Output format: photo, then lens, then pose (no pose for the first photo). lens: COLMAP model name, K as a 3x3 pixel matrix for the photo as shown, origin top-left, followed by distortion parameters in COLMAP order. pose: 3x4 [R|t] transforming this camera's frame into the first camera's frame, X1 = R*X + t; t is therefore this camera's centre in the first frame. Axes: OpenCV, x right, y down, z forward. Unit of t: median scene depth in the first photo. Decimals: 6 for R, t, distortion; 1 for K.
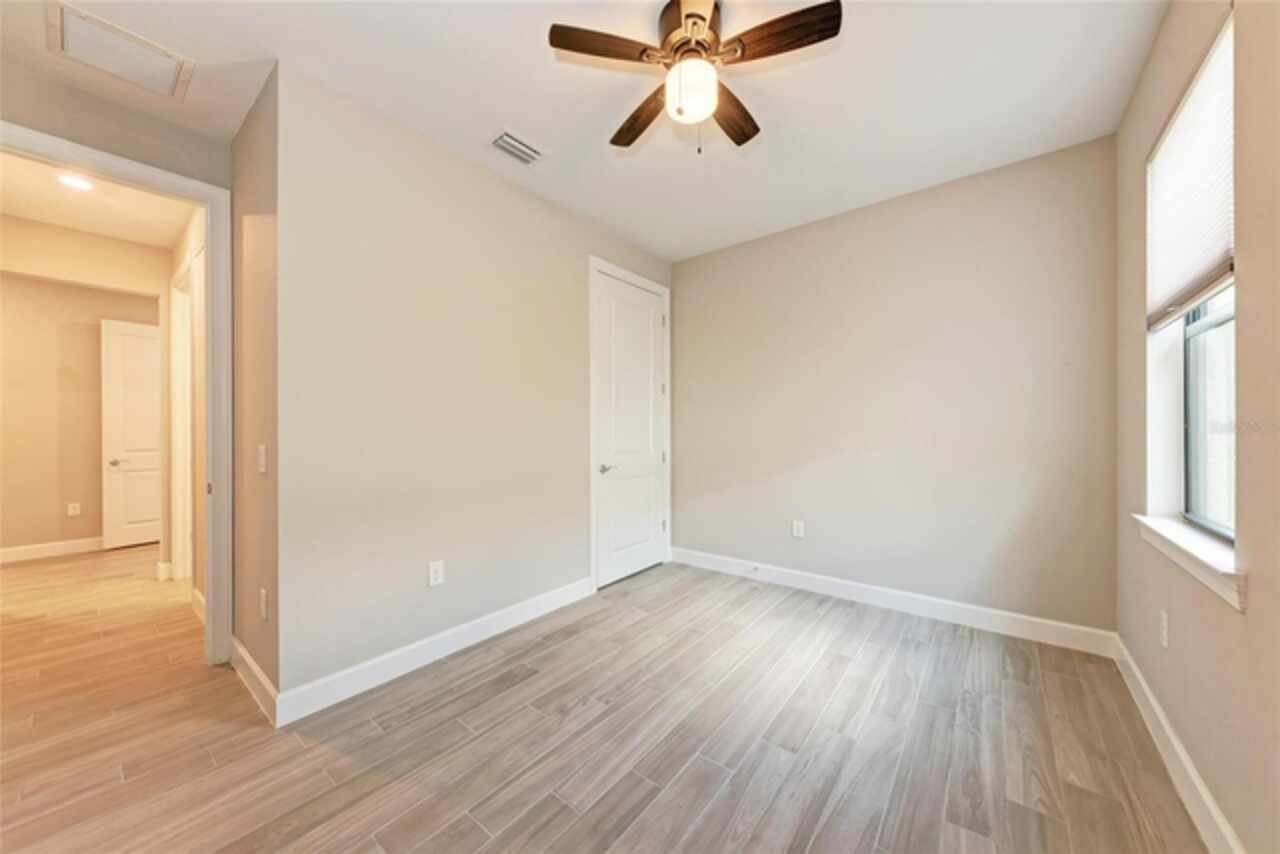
lens RADIAL K [[443.1, 0, 645.6], [0, 443.1, 432.7], [0, 0, 1]] dist [0.002731, -0.000278]
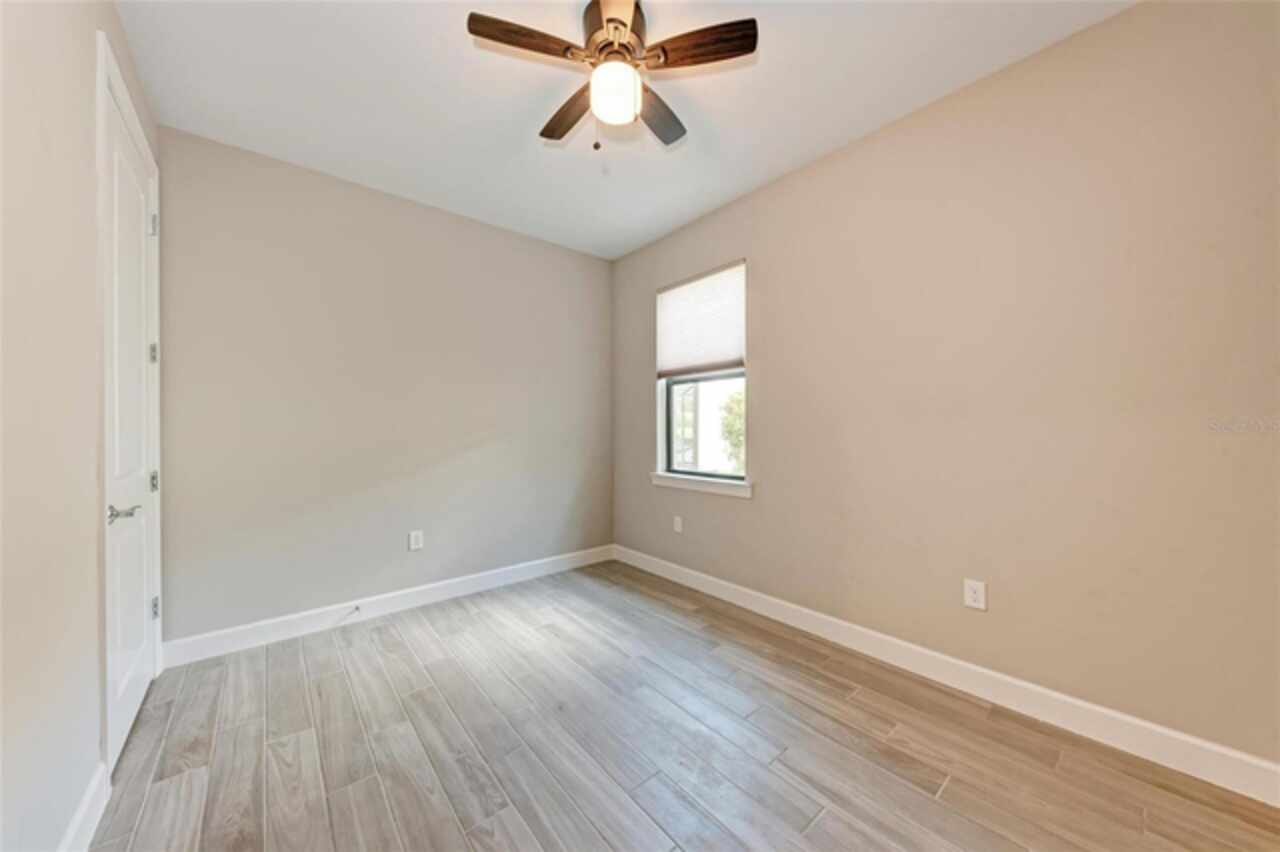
lens RADIAL K [[443.7, 0, 640.4], [0, 443.7, 428.4], [0, 0, 1]] dist [-0.000308, -0.000381]
pose [[0.208890, -0.005530, 0.977924, -0.671182], [0.018097, 0.999835, 0.001788, -0.006315], [-0.977772, 0.017324, 0.208955, 0.552166]]
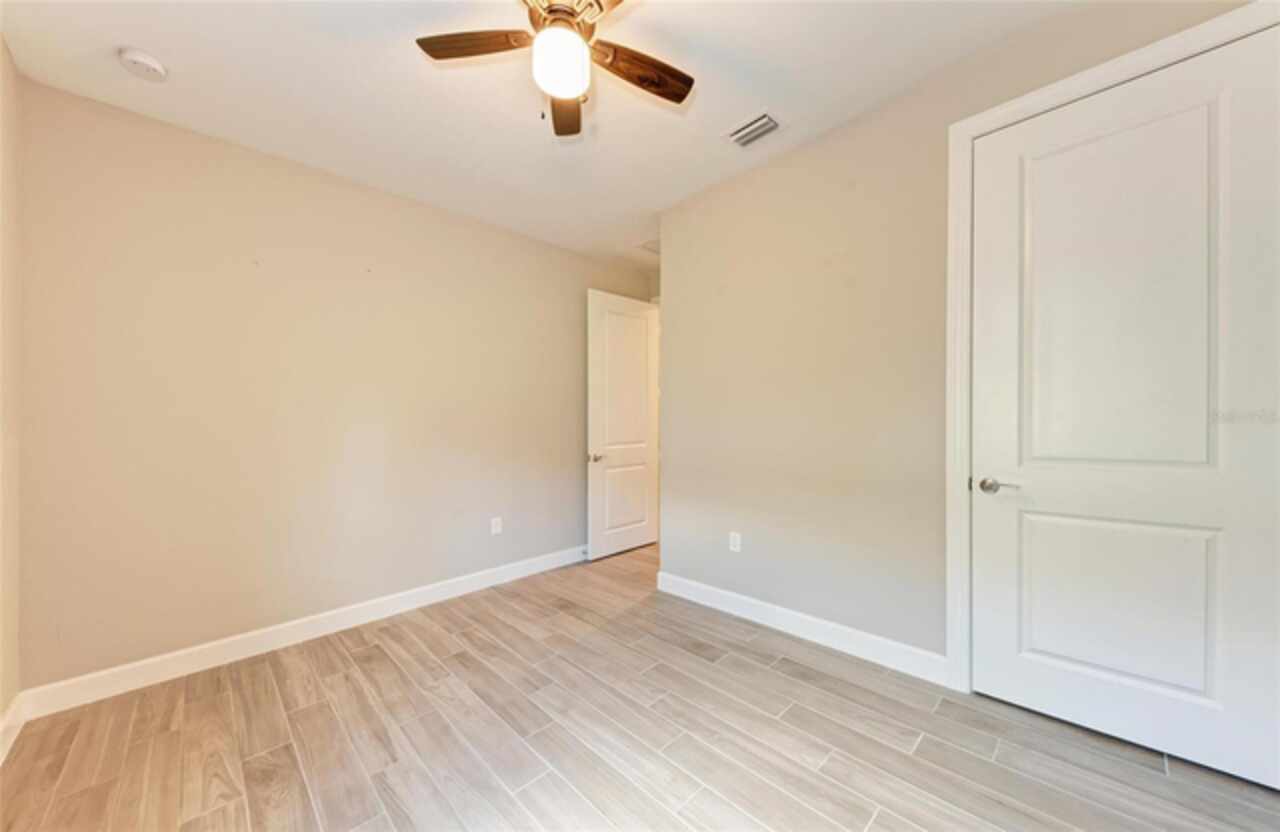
lens RADIAL K [[441.2, 0, 666.5], [0, 441.2, 417.0], [0, 0, 1]] dist [0.000019, -0.000059]
pose [[-0.094538, -0.004300, -0.995512, 0.775116], [0.011230, 0.999922, -0.005385, -0.011440], [0.995458, -0.011689, -0.094482, 1.009500]]
